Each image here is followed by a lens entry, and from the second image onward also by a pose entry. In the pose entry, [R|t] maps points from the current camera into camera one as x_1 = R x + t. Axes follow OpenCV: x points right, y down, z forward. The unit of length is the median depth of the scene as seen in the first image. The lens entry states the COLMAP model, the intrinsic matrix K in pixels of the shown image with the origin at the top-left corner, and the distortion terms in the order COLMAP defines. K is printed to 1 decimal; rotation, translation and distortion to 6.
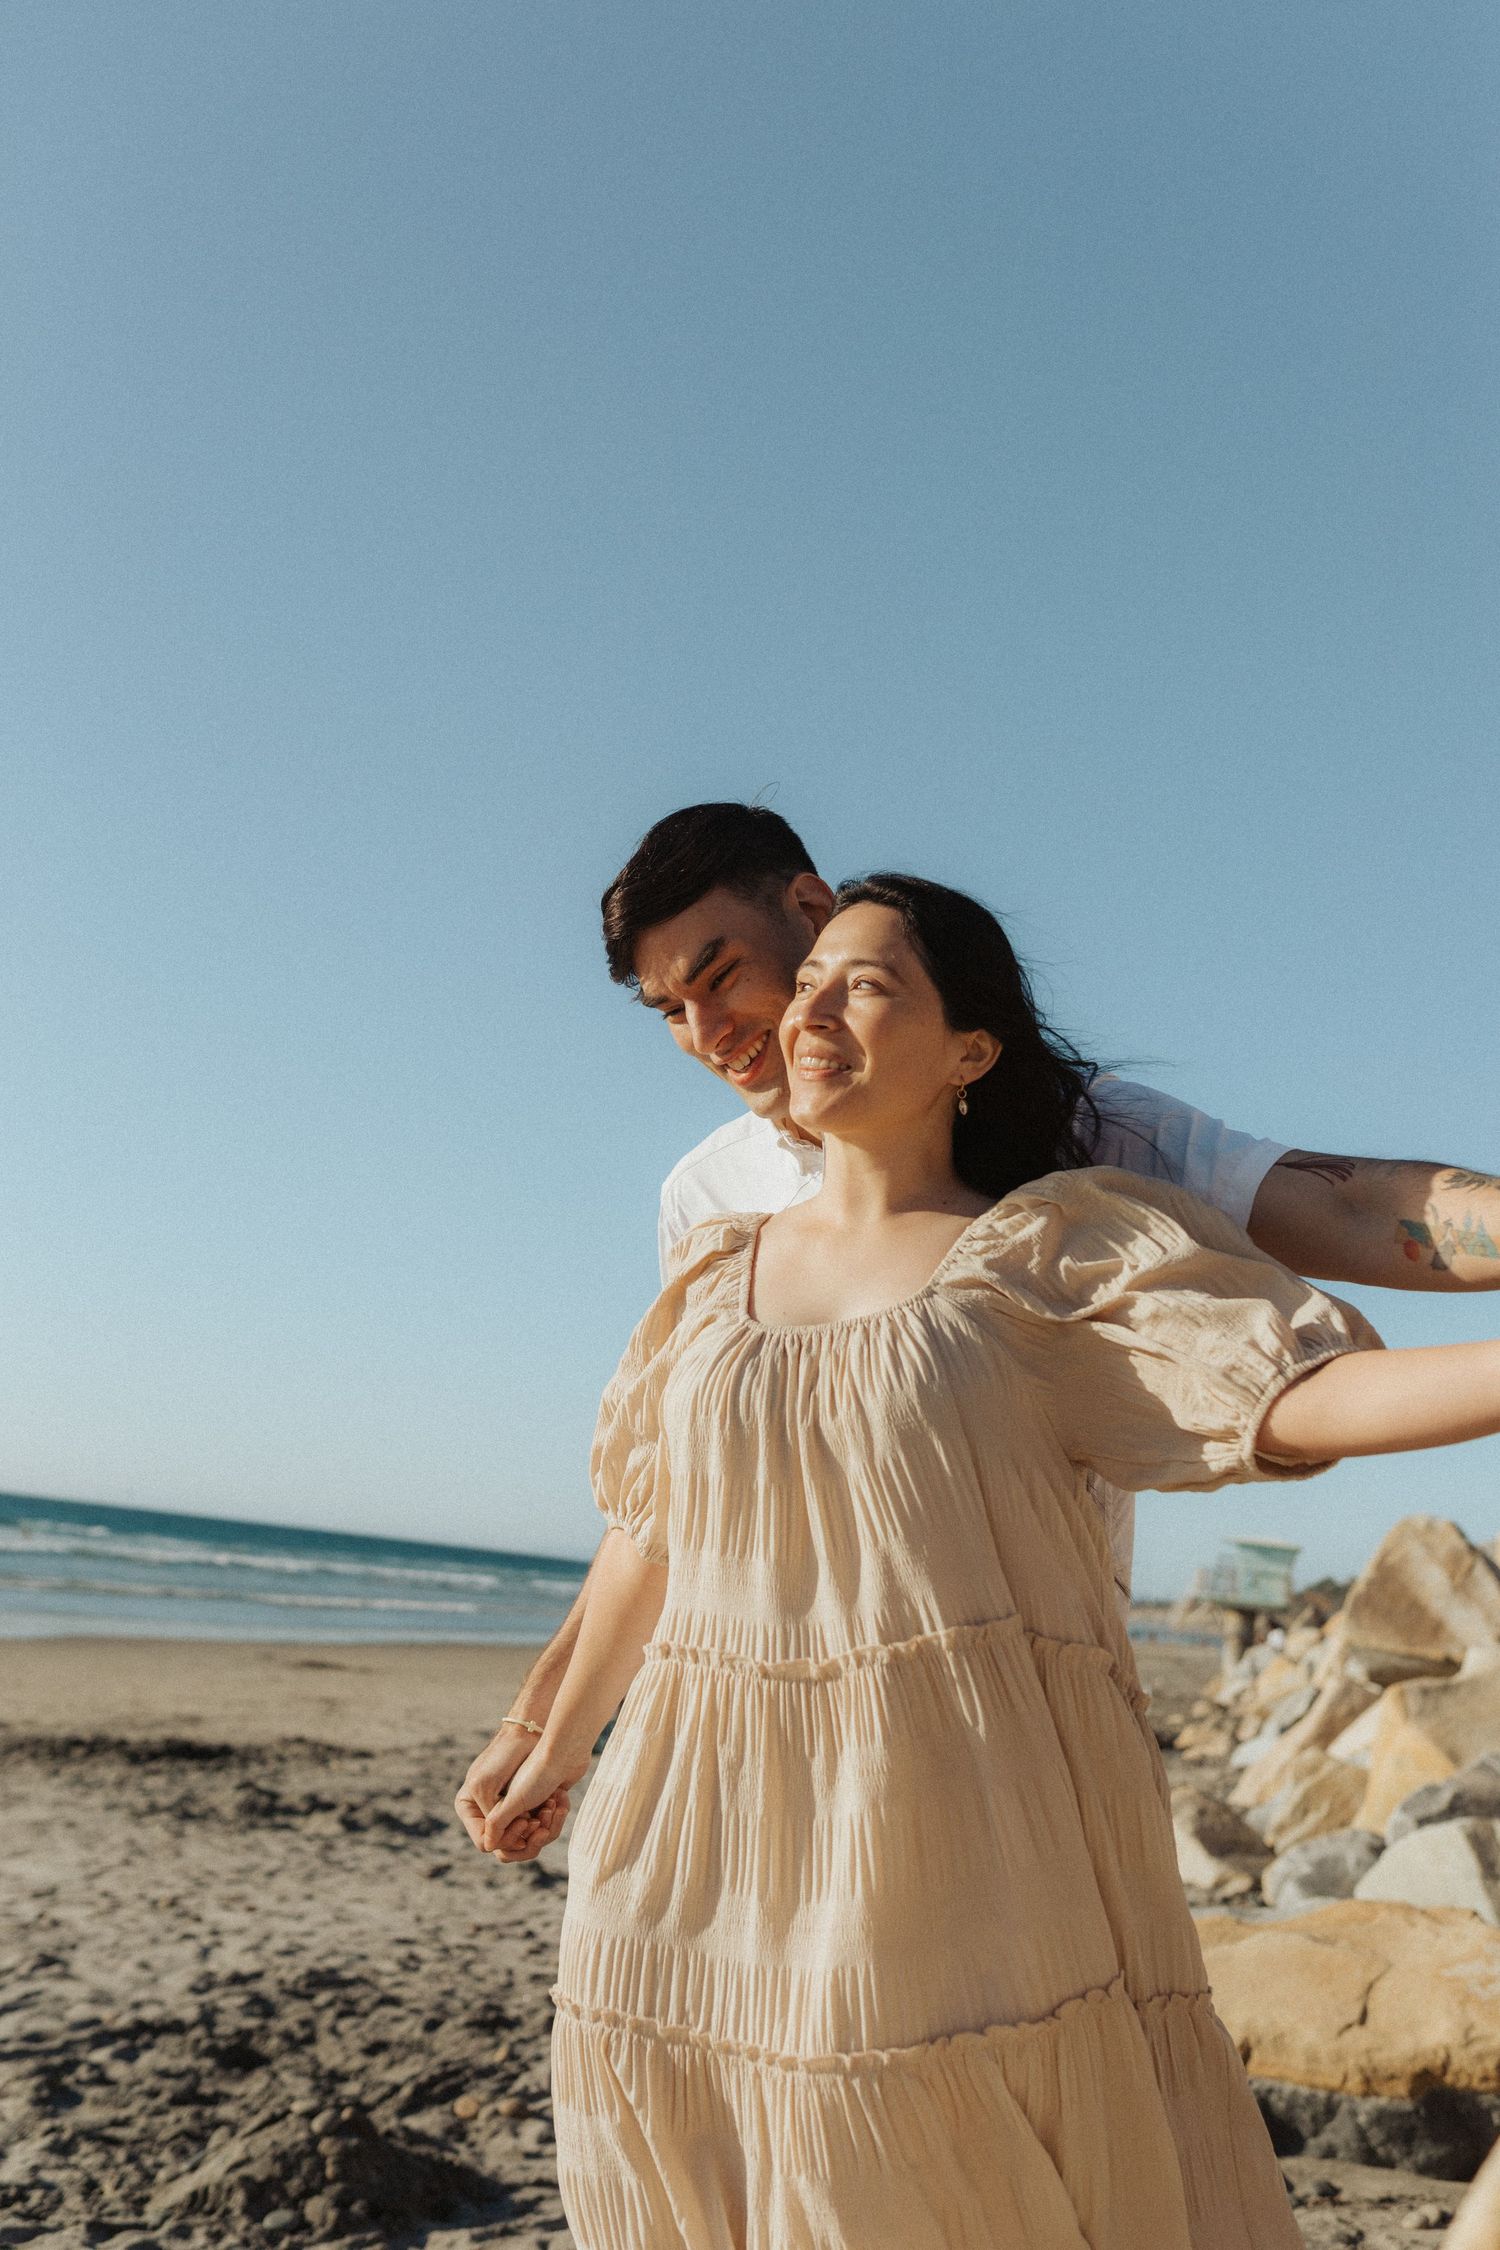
lens RADIAL K [[2143.3, 0, 750.0], [0, 2143.3, 1125.0], [0, 0, 1]] dist [-0.049573, 0.014477]
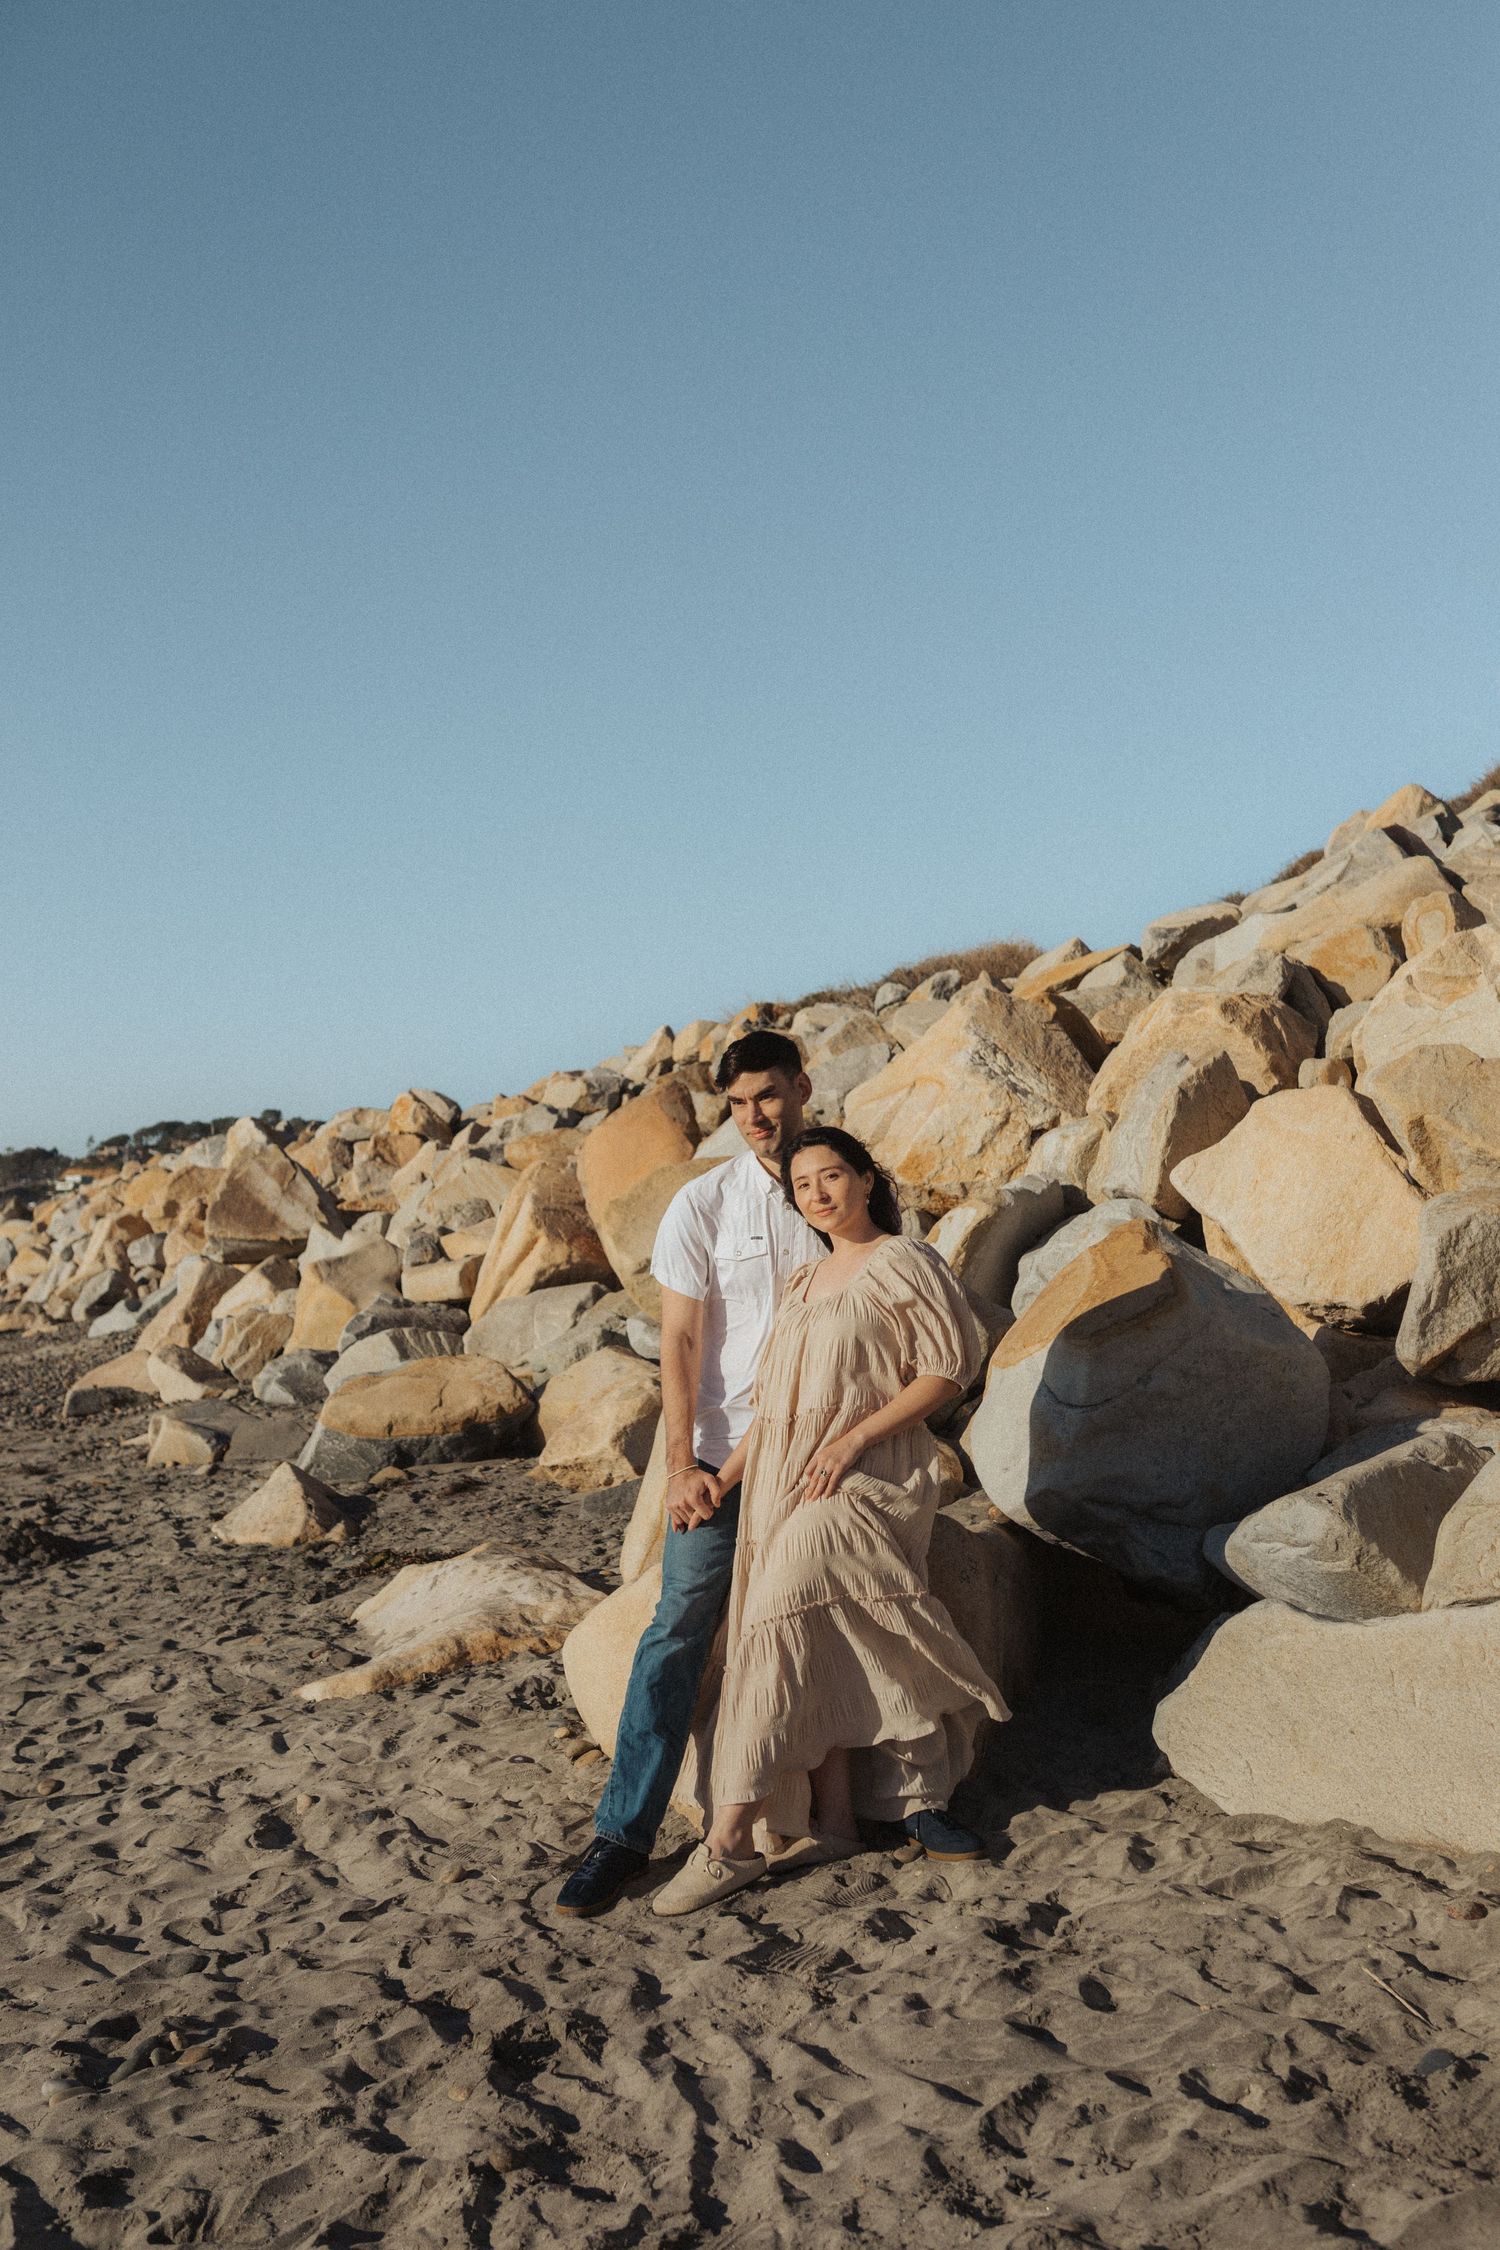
lens RADIAL K [[2143.3, 0, 750.0], [0, 2143.3, 1125.0], [0, 0, 1]] dist [-0.049573, 0.014477]
pose [[0.808117, -0.097469, 0.580902, -0.445221], [-0.019384, 0.981279, 0.191615, -0.197761], [-0.588704, -0.166107, 0.791098, -0.591229]]
